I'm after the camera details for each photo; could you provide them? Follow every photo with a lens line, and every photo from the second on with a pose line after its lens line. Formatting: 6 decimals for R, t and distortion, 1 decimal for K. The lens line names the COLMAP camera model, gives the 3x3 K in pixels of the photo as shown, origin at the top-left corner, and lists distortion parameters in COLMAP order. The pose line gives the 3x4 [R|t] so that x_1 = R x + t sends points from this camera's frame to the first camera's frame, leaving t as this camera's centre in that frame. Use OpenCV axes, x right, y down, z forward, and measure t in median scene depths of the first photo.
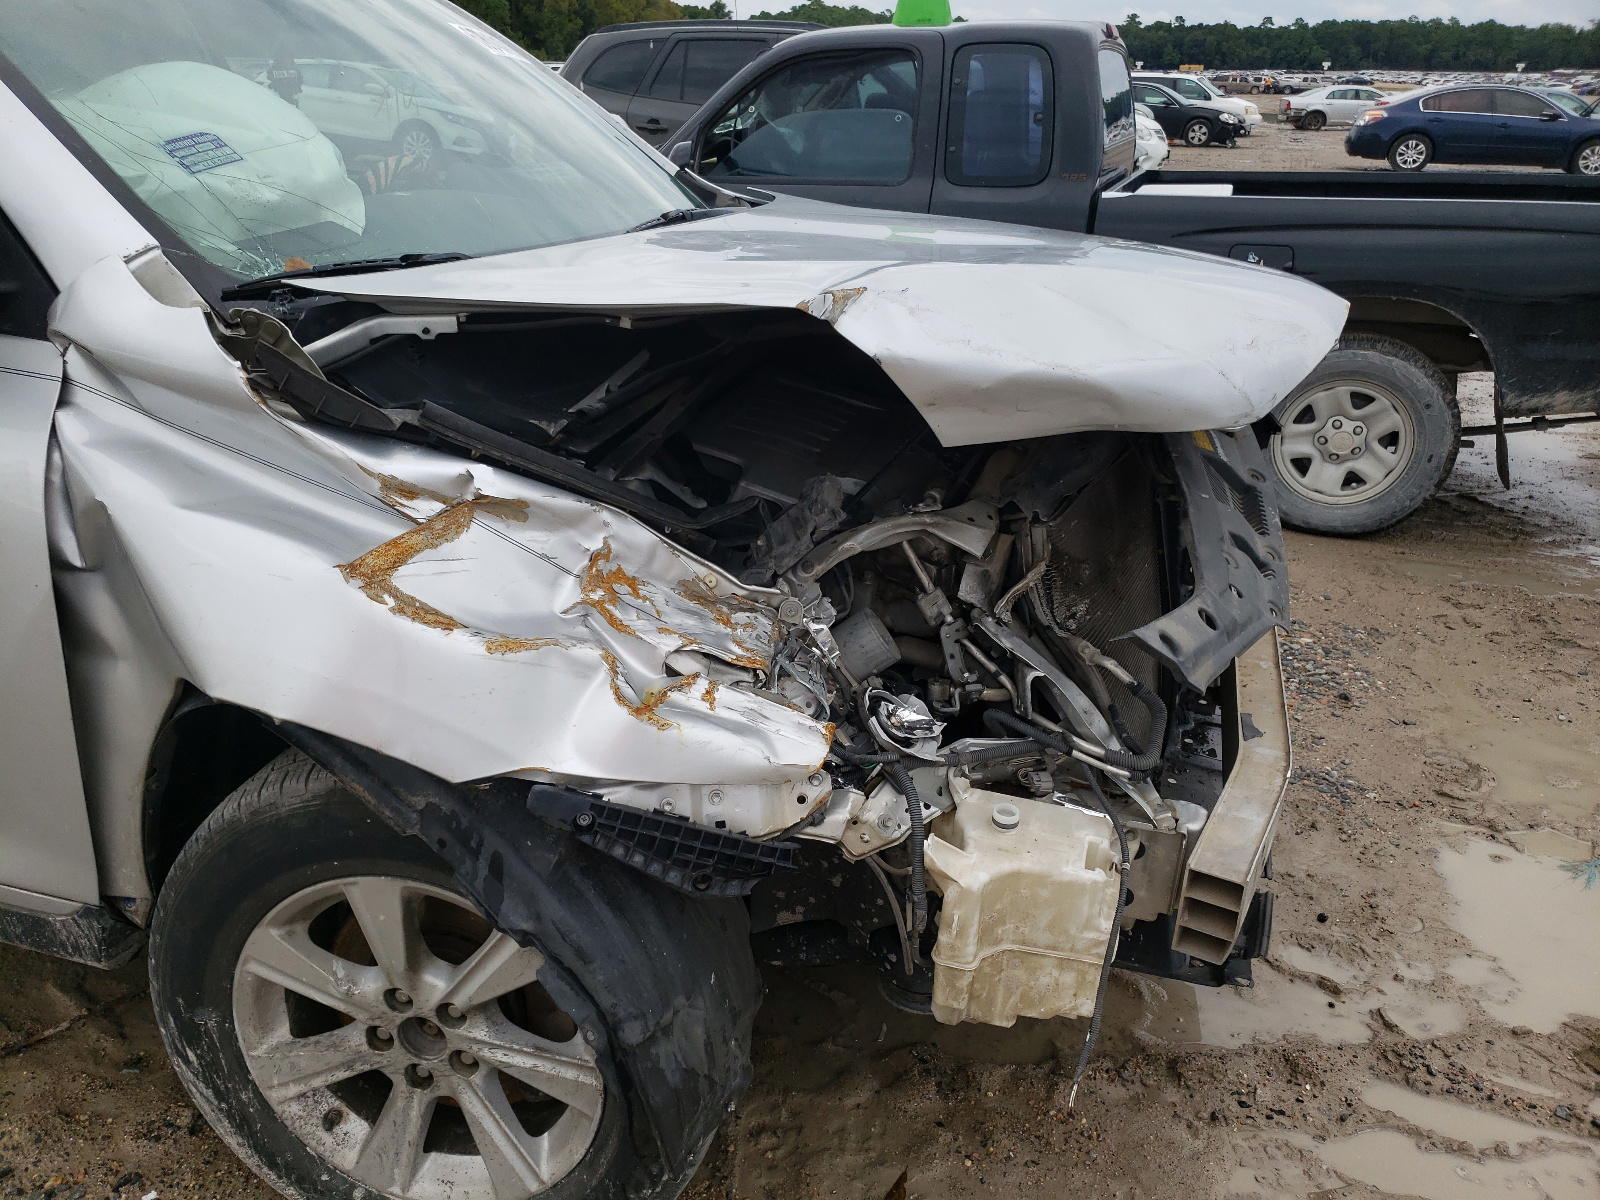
lens RADIAL K [[1233.8, 0, 797.8], [0, 1233.8, 662.7], [0, 0, 1]] dist [0.149535, -0.280390]
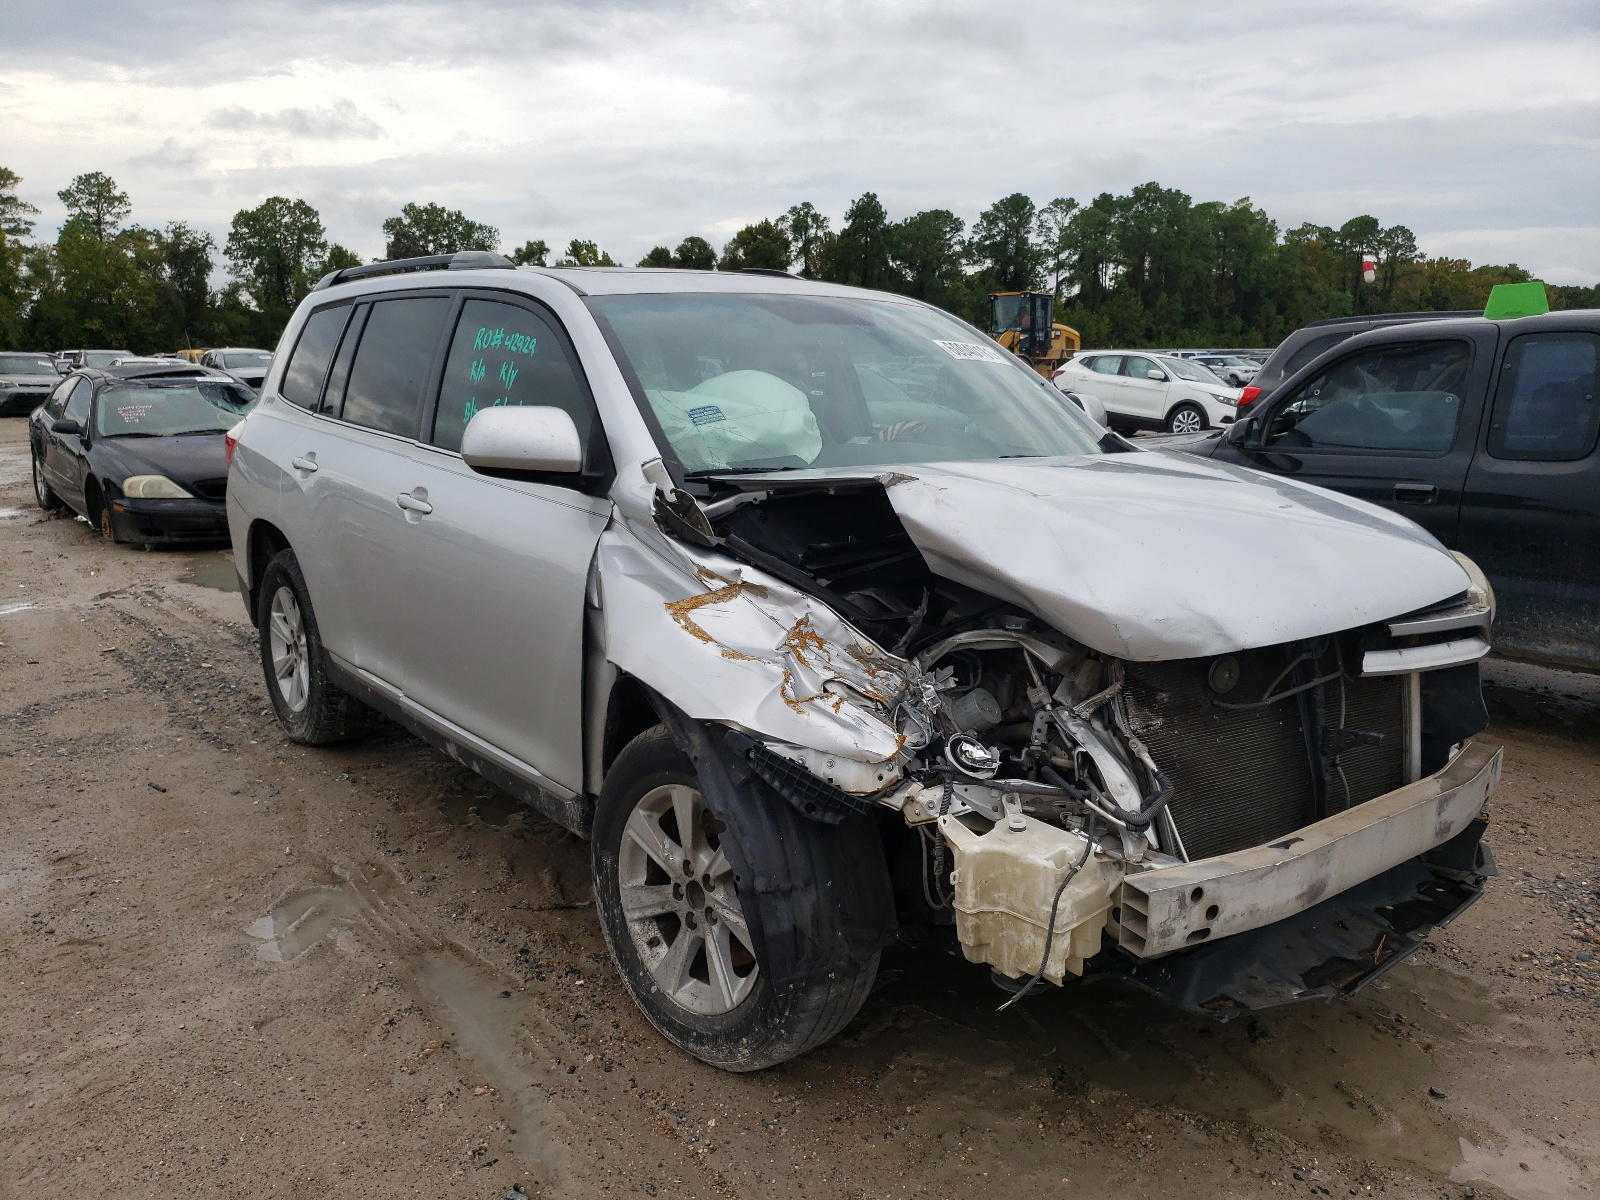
lens RADIAL K [[1221.8, 0, 800.0], [0, 1221.8, 600.0], [0, 0, 1]] dist [0.005129, 0.002020]
pose [[0.839187, 0.090921, -0.536189, 0.773457], [-0.218053, 0.959460, -0.178578, 0.197532], [0.498215, 0.266778, 0.824991, -0.484643]]
